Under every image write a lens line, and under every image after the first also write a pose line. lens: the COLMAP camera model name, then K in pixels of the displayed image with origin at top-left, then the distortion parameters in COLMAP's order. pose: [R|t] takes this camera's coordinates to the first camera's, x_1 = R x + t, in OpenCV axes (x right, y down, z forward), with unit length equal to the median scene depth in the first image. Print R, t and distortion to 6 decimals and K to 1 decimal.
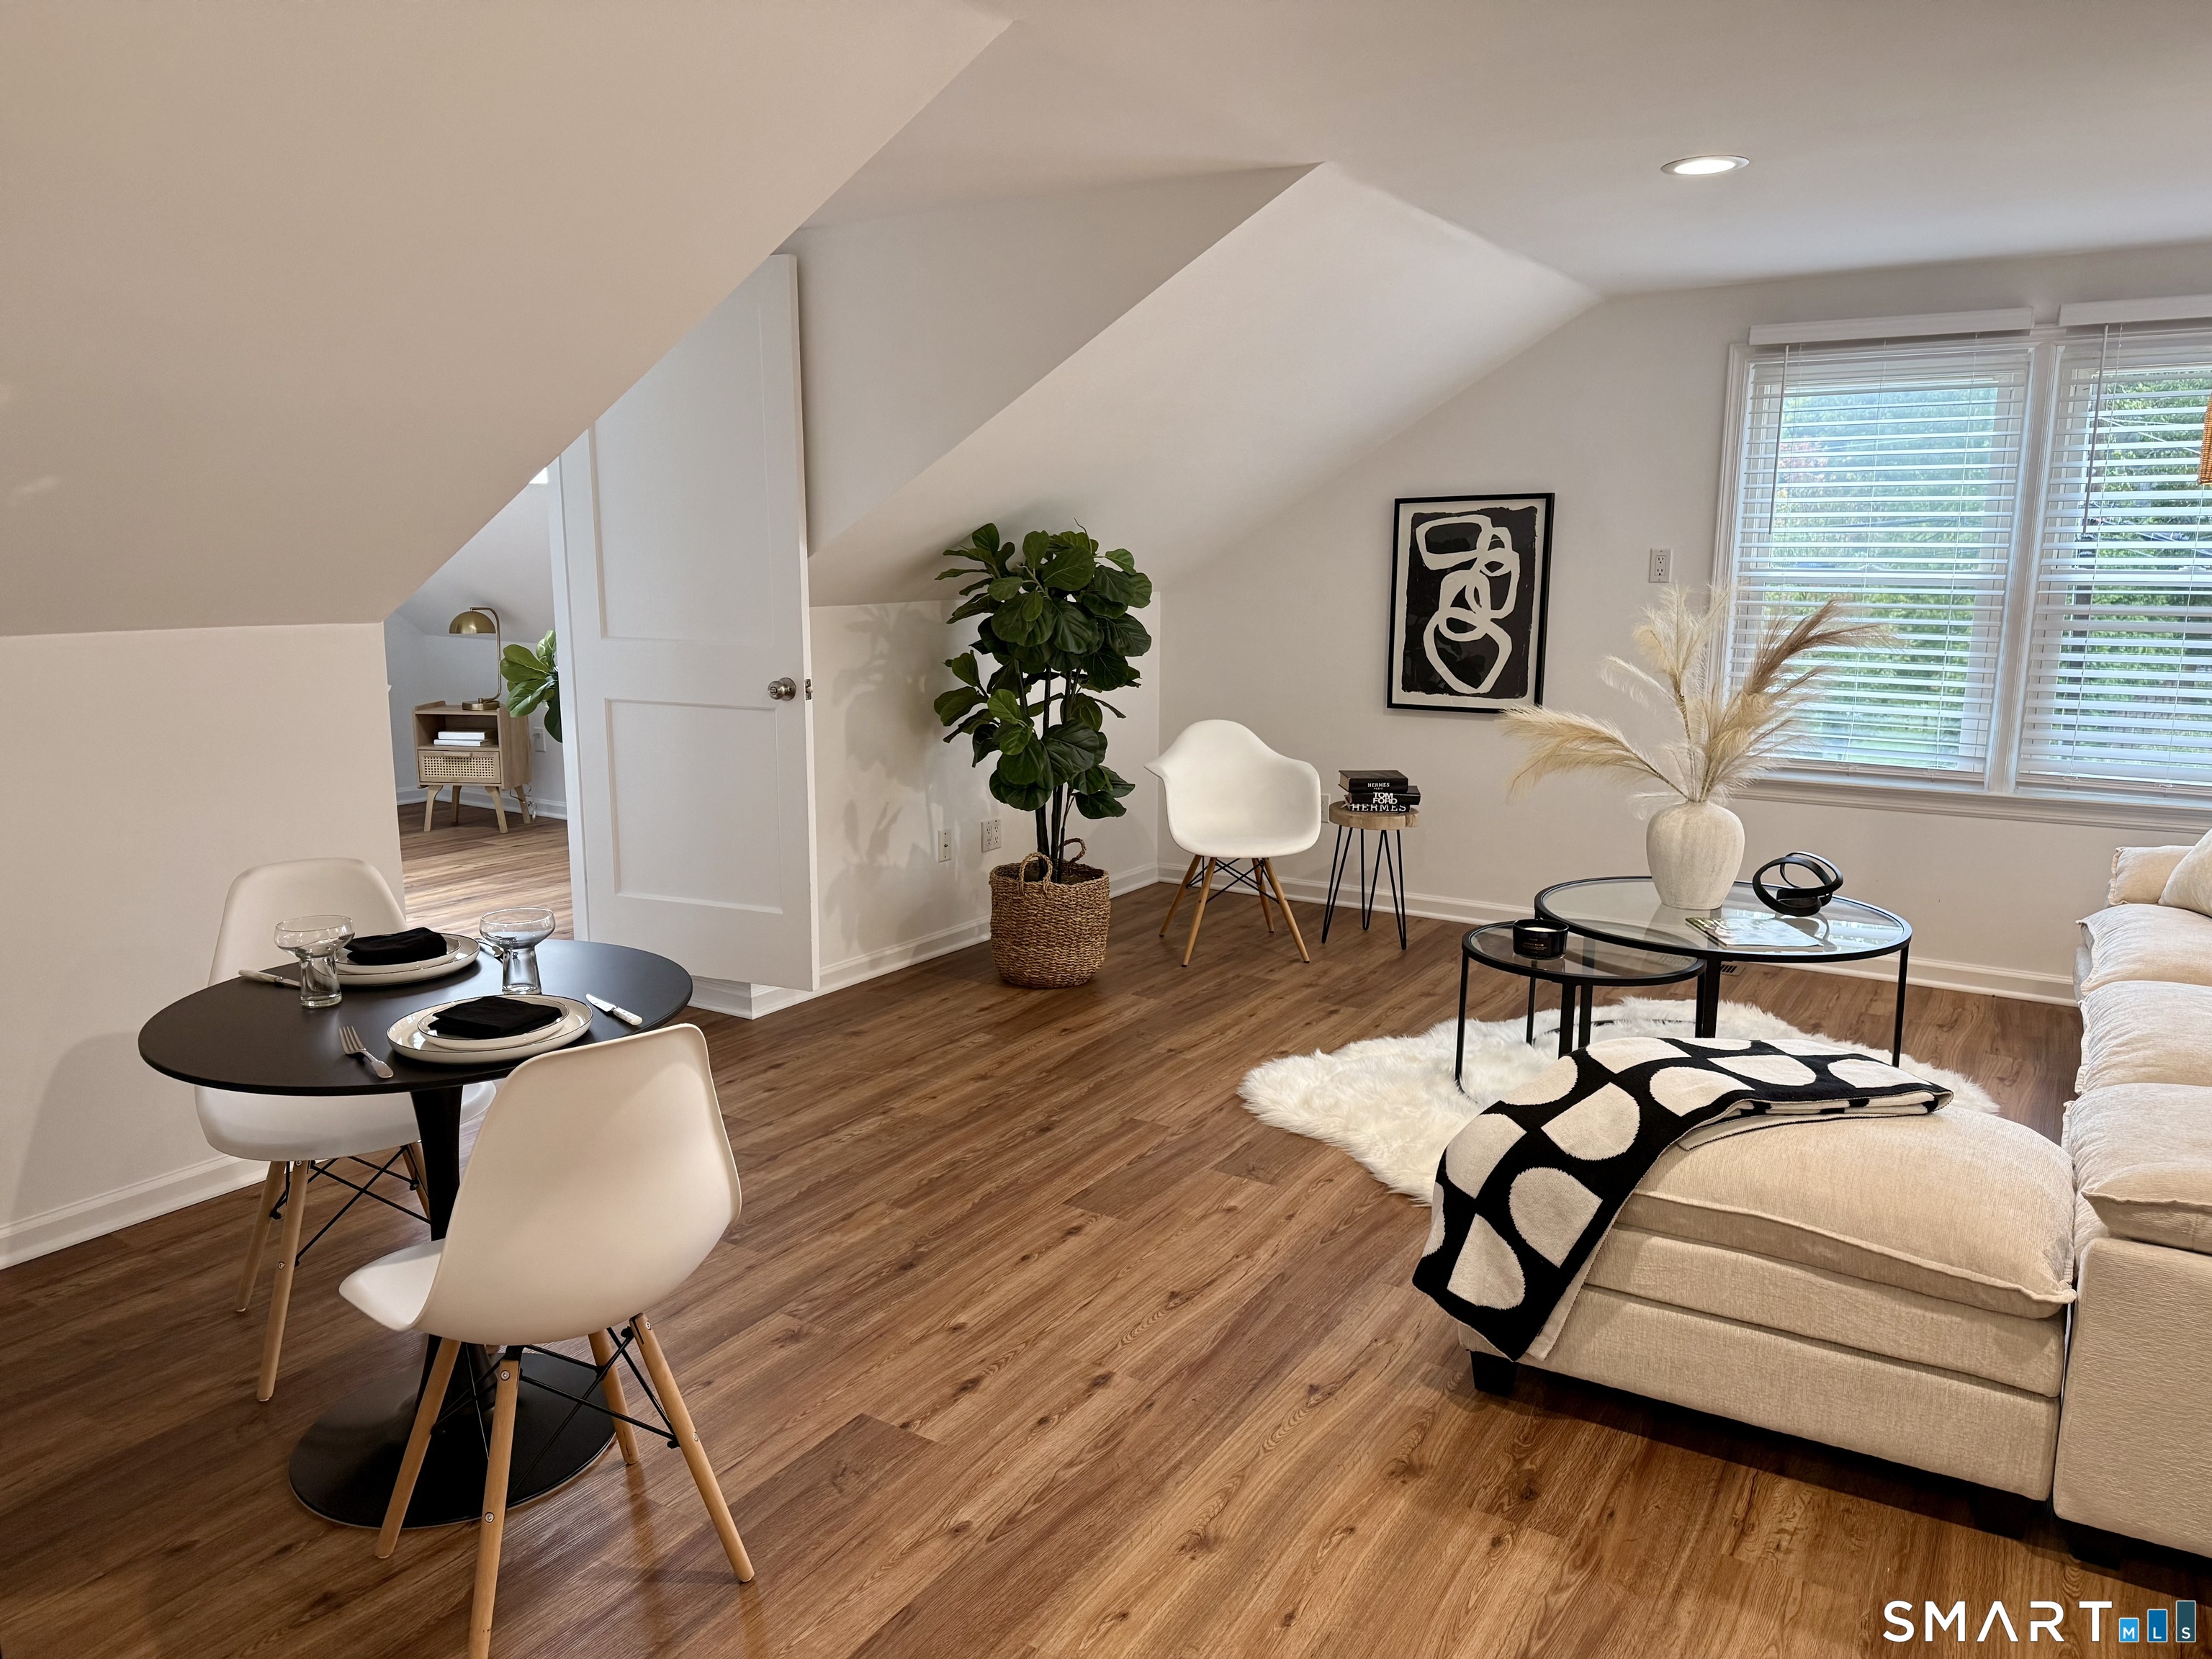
lens RADIAL K [[1524.3, 0, 1106.0], [0, 1524.3, 829.5], [0, 0, 1]] dist [0.135836, -0.154025]
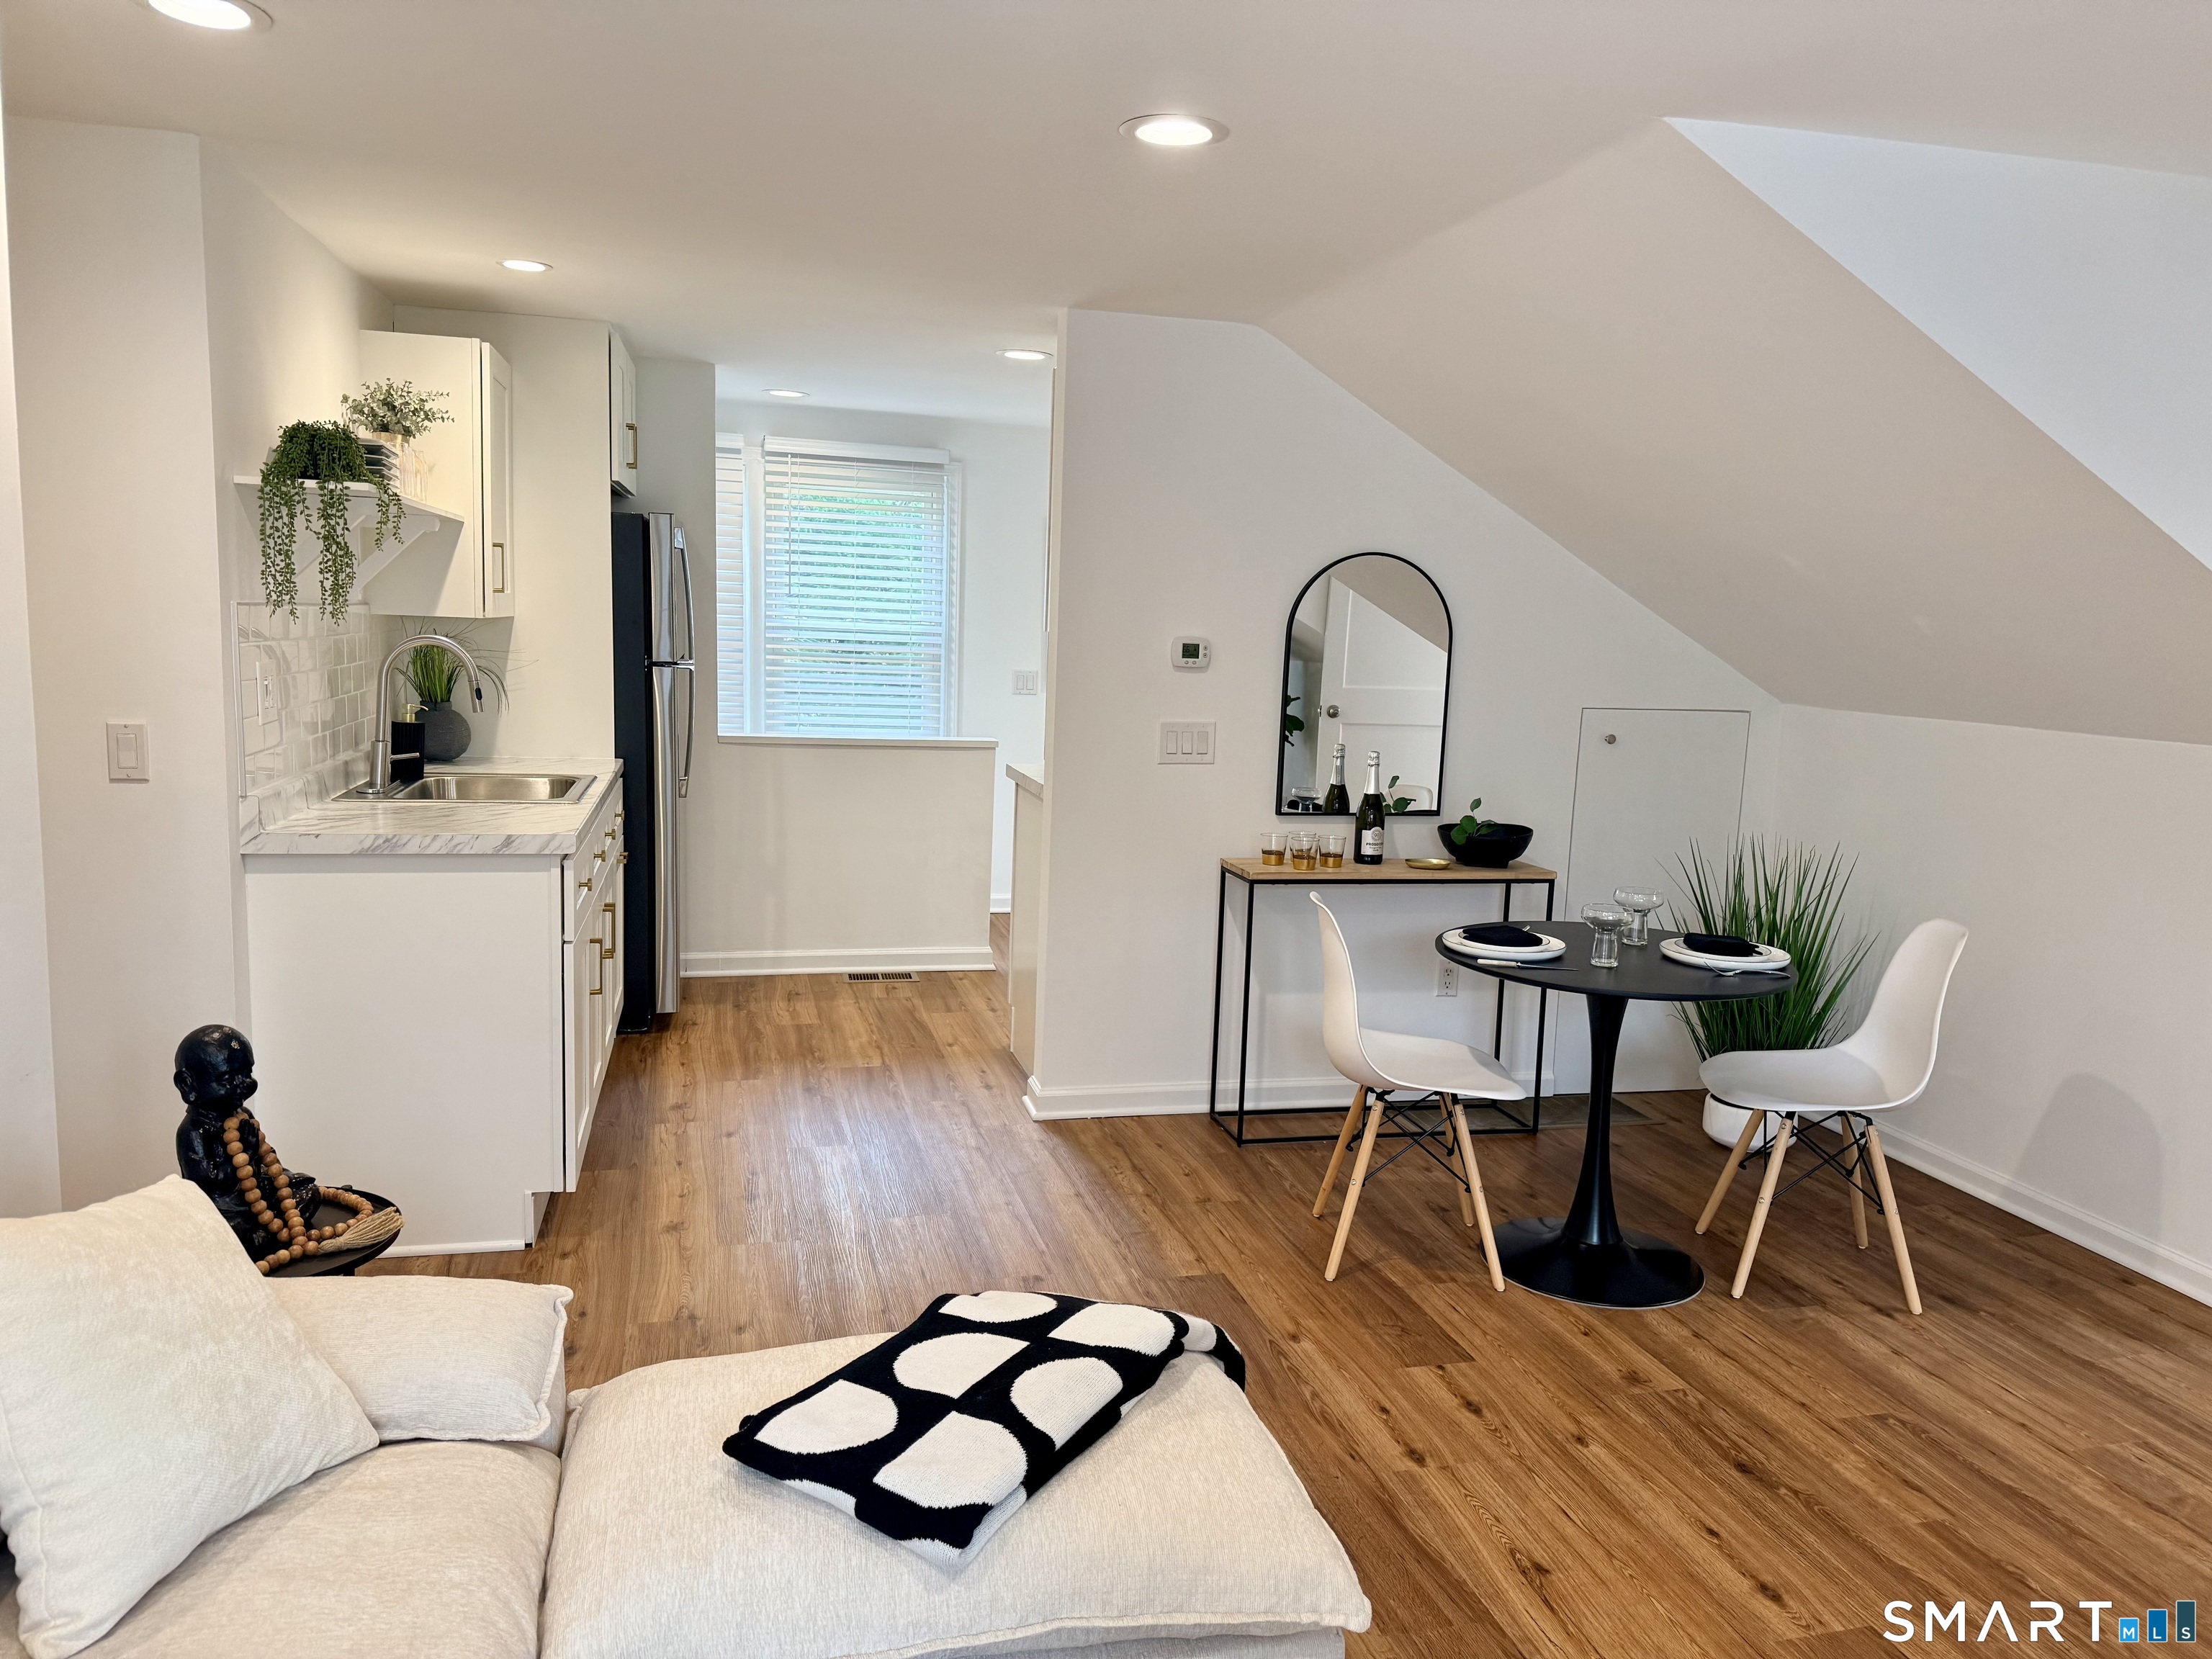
lens RADIAL K [[1524.3, 0, 1106.0], [0, 1524.3, 829.5], [0, 0, 1]] dist [0.135836, -0.154025]
pose [[-0.674763, 0.073280, -0.734388, 0.521239], [-0.168283, 0.953570, 0.249771, -0.156919], [0.718593, 0.292121, -0.631102, 0.841058]]
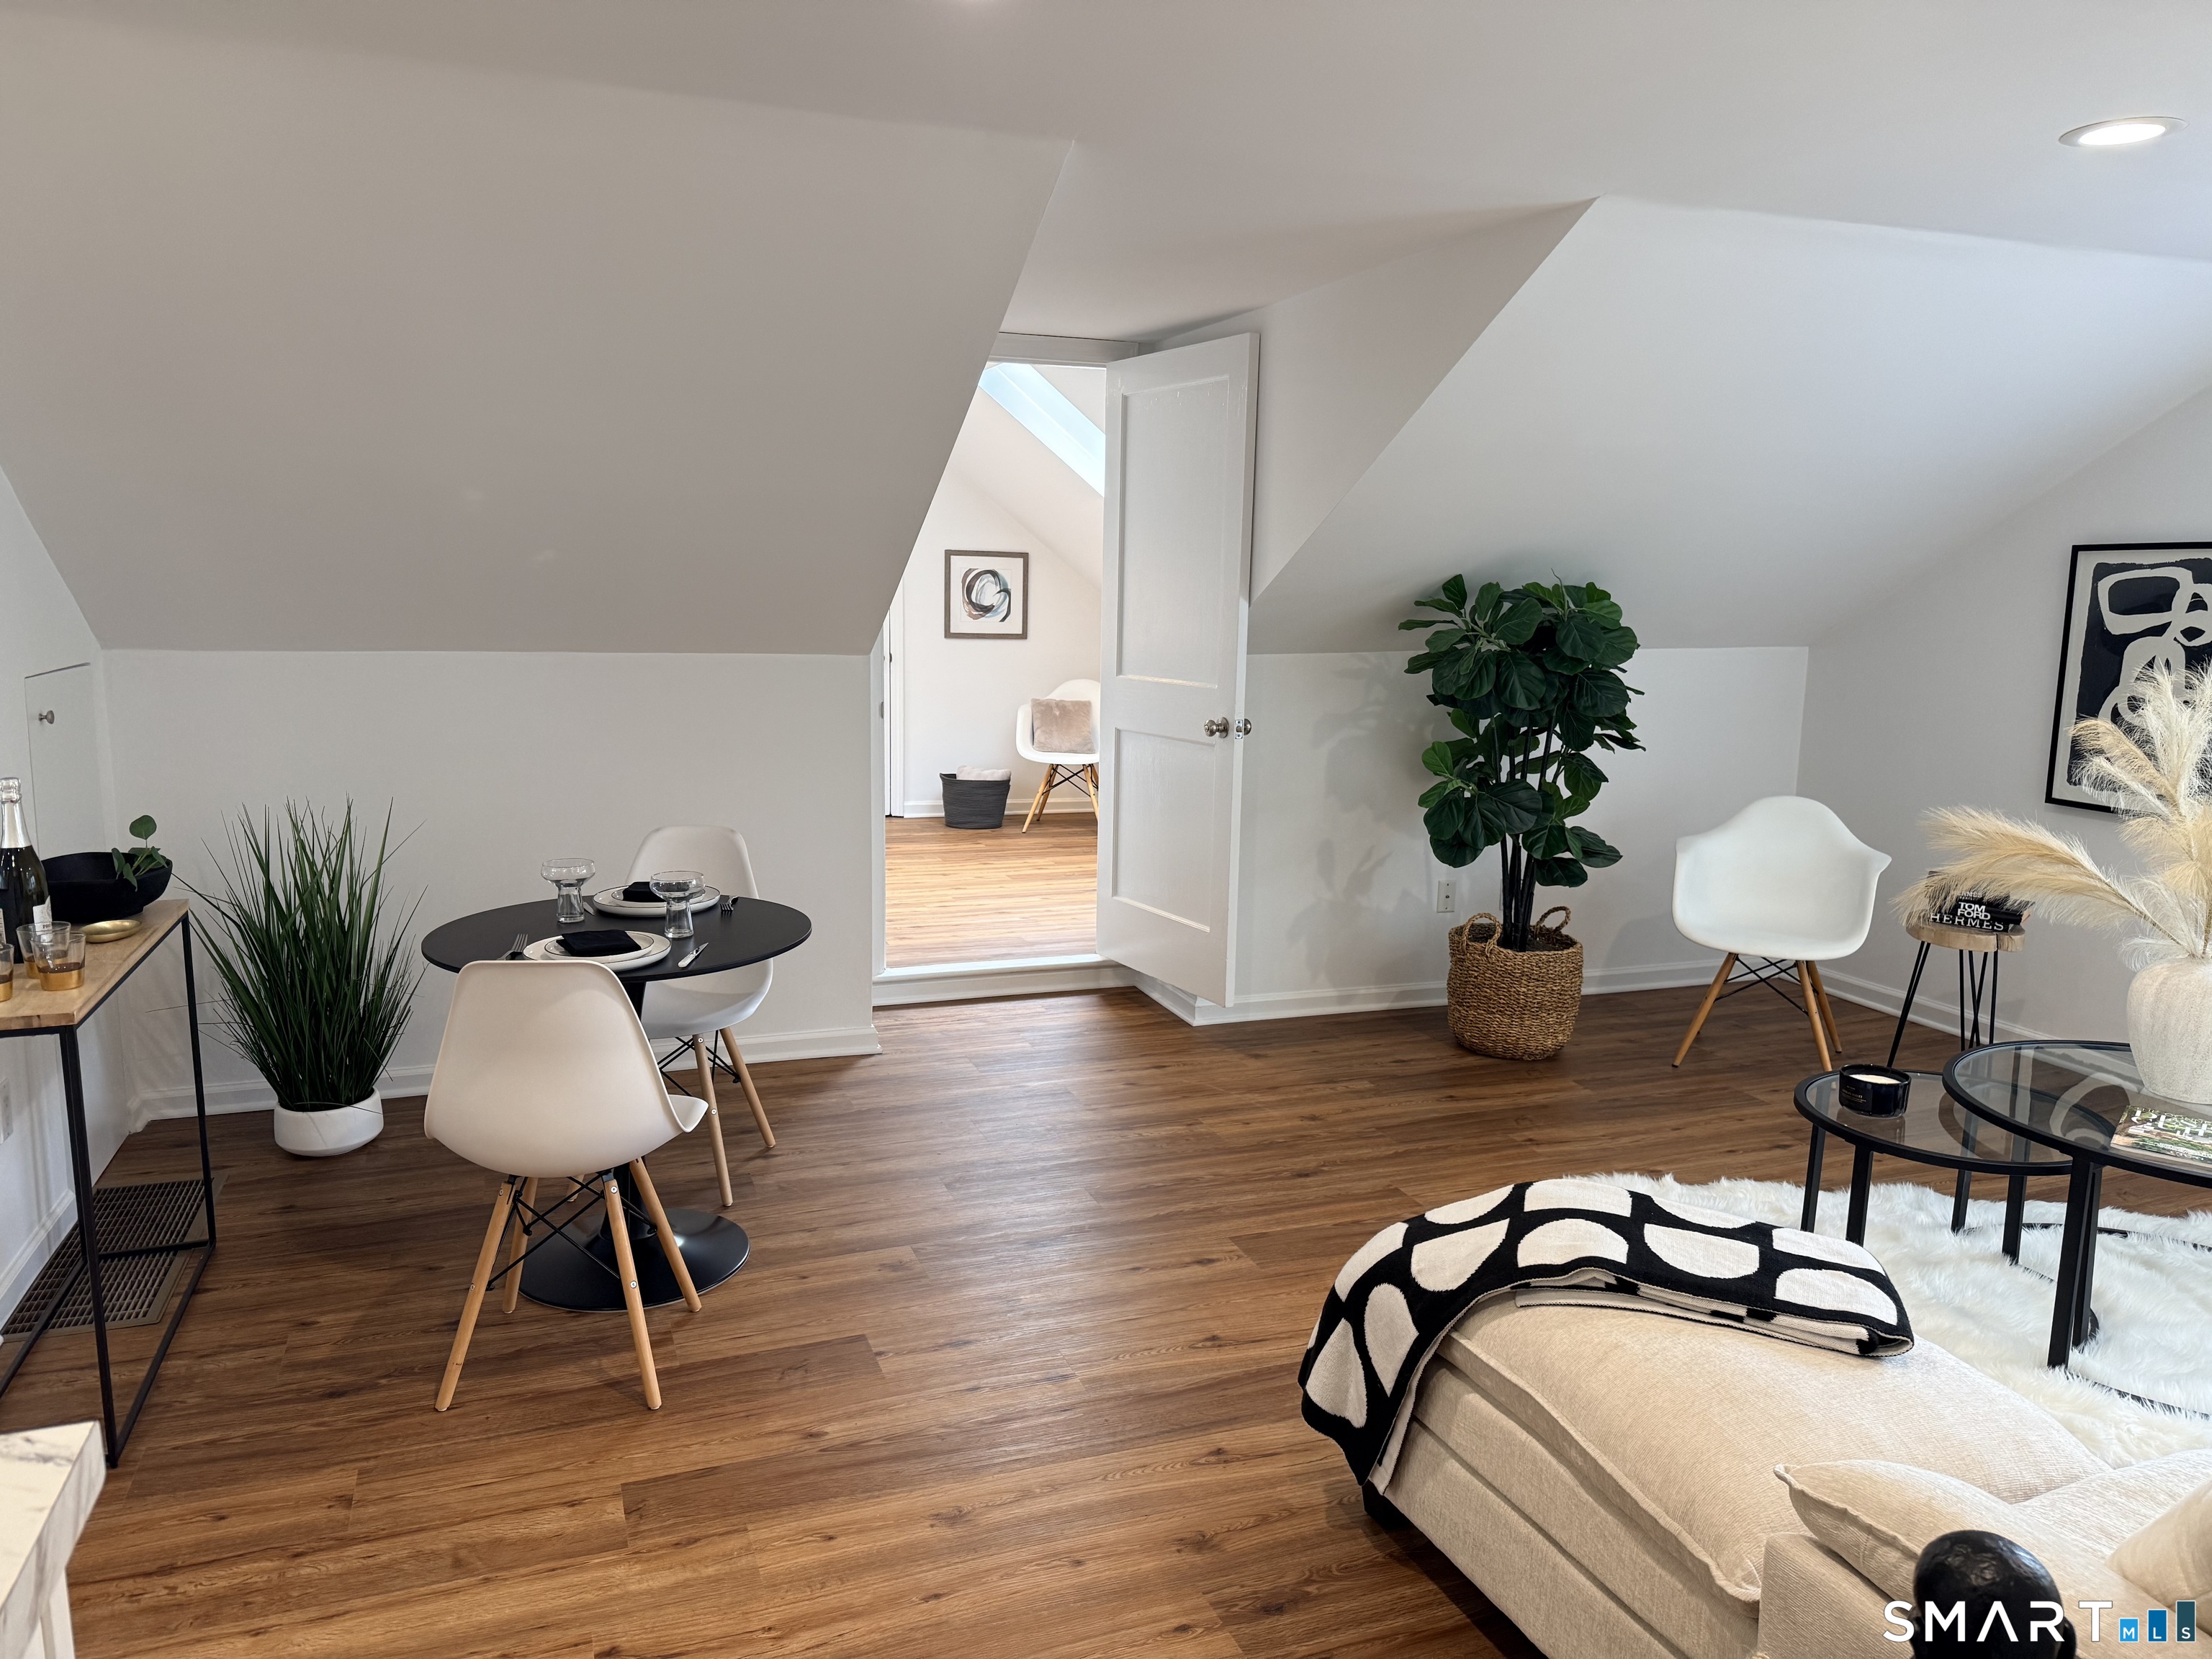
lens RADIAL K [[1527.2, 0, 1085.8], [0, 1527.2, 820.0], [0, 0, 1]] dist [0.088166, -0.131627]
pose [[0.792640, 0.102107, -0.601079, 0.374222], [-0.120864, 0.992626, 0.009237, -0.024448], [0.597589, 0.065328, 0.799137, 0.079161]]
